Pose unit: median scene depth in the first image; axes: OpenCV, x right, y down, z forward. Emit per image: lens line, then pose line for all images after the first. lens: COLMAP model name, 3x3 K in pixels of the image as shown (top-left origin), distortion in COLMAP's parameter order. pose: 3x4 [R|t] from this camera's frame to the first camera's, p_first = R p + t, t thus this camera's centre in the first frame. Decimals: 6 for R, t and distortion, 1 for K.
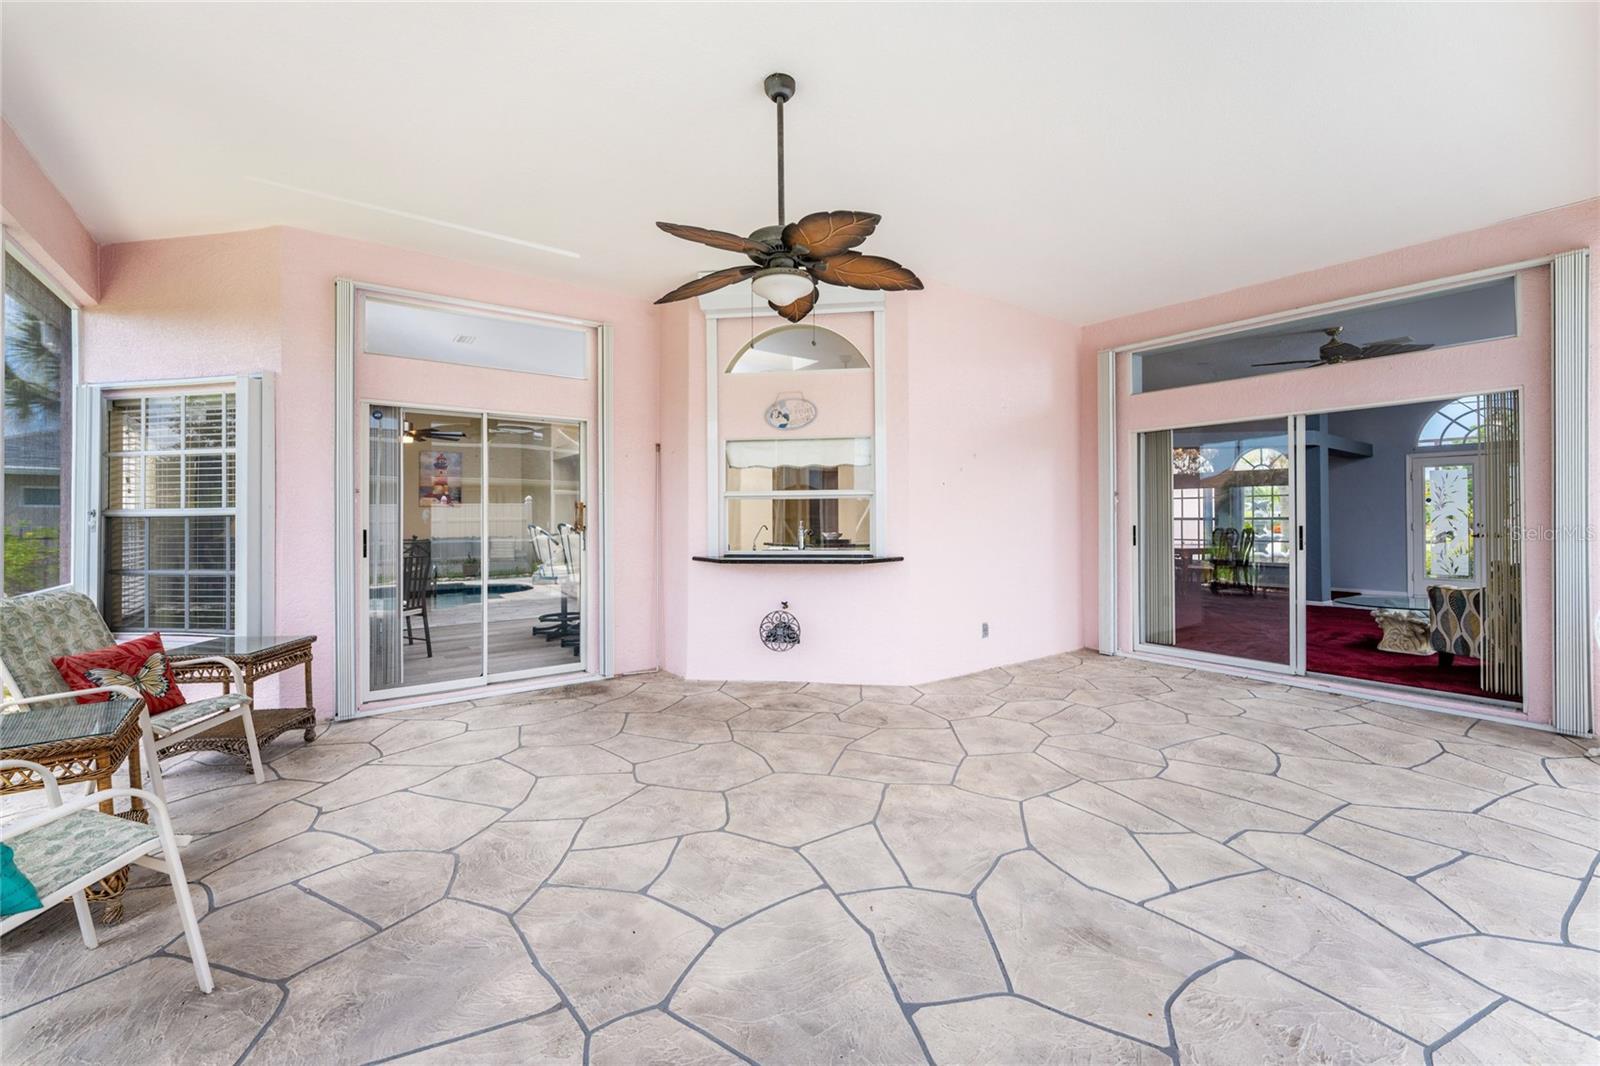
lens RADIAL K [[658.3, 0, 806.6], [0, 658.3, 517.9], [0, 0, 1]] dist [-0.002649, 0.000550]
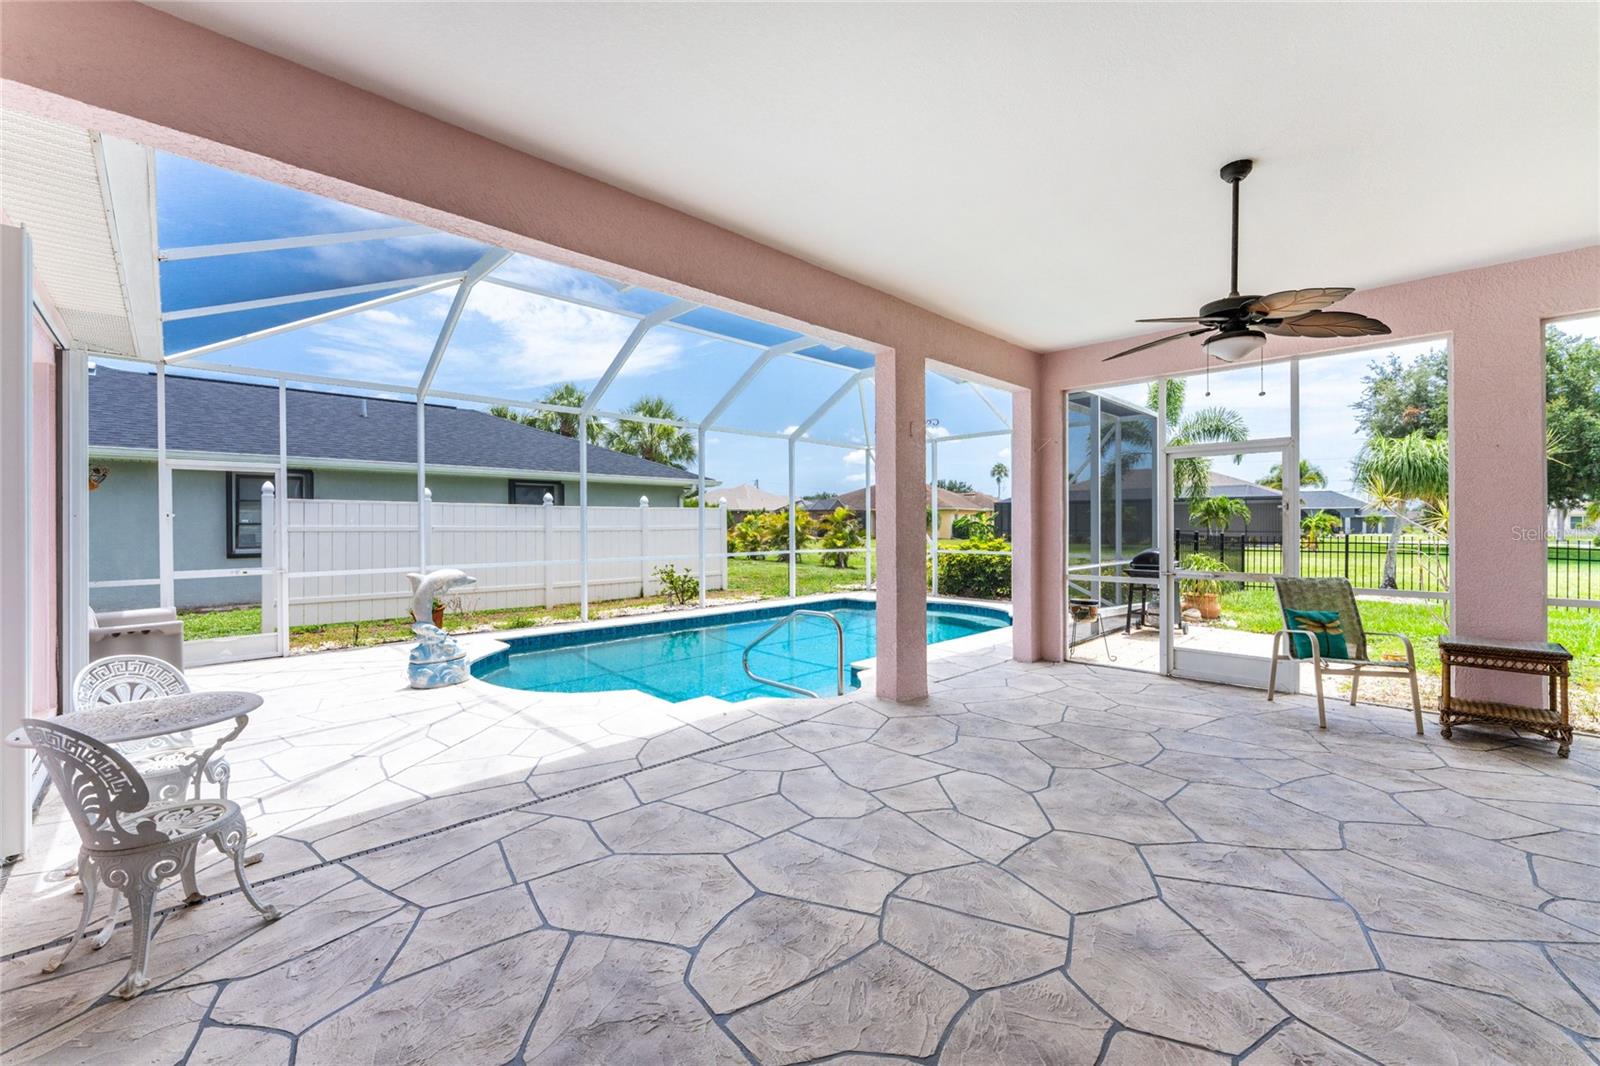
lens RADIAL K [[658.3, 0, 797.3], [0, 658.3, 527.9], [0, 0, 1]] dist [-0.002649, 0.000550]
pose [[-0.991627, 0.008469, -0.128859, 0.754608], [0.007956, 0.999958, 0.004492, -0.034920], [0.128892, 0.003429, -0.991653, 1.748365]]
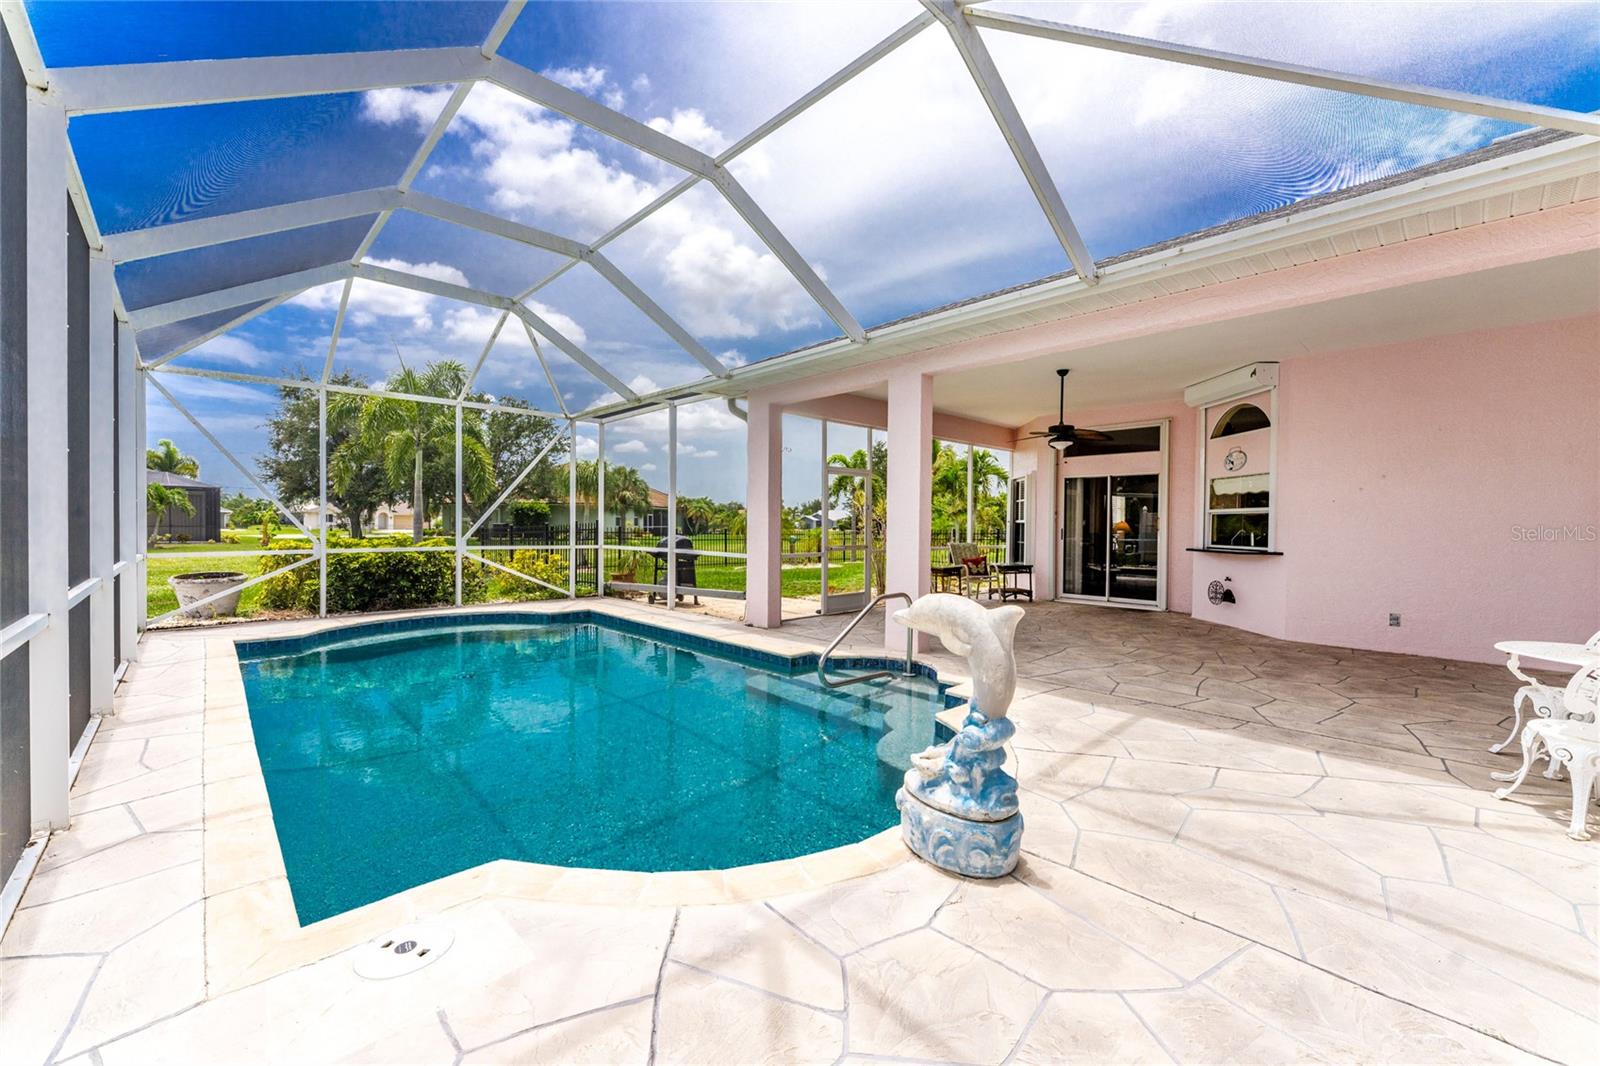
lens RADIAL K [[639.3, 0, 798.9], [0, 639.3, 531.3], [0, 0, 1]] dist [0.000977, 0.000189]
pose [[0.115904, 0.018890, -0.993081, 2.197556], [-0.005473, 0.999816, 0.018379, -0.014573], [0.993245, 0.003305, 0.115986, -0.378411]]
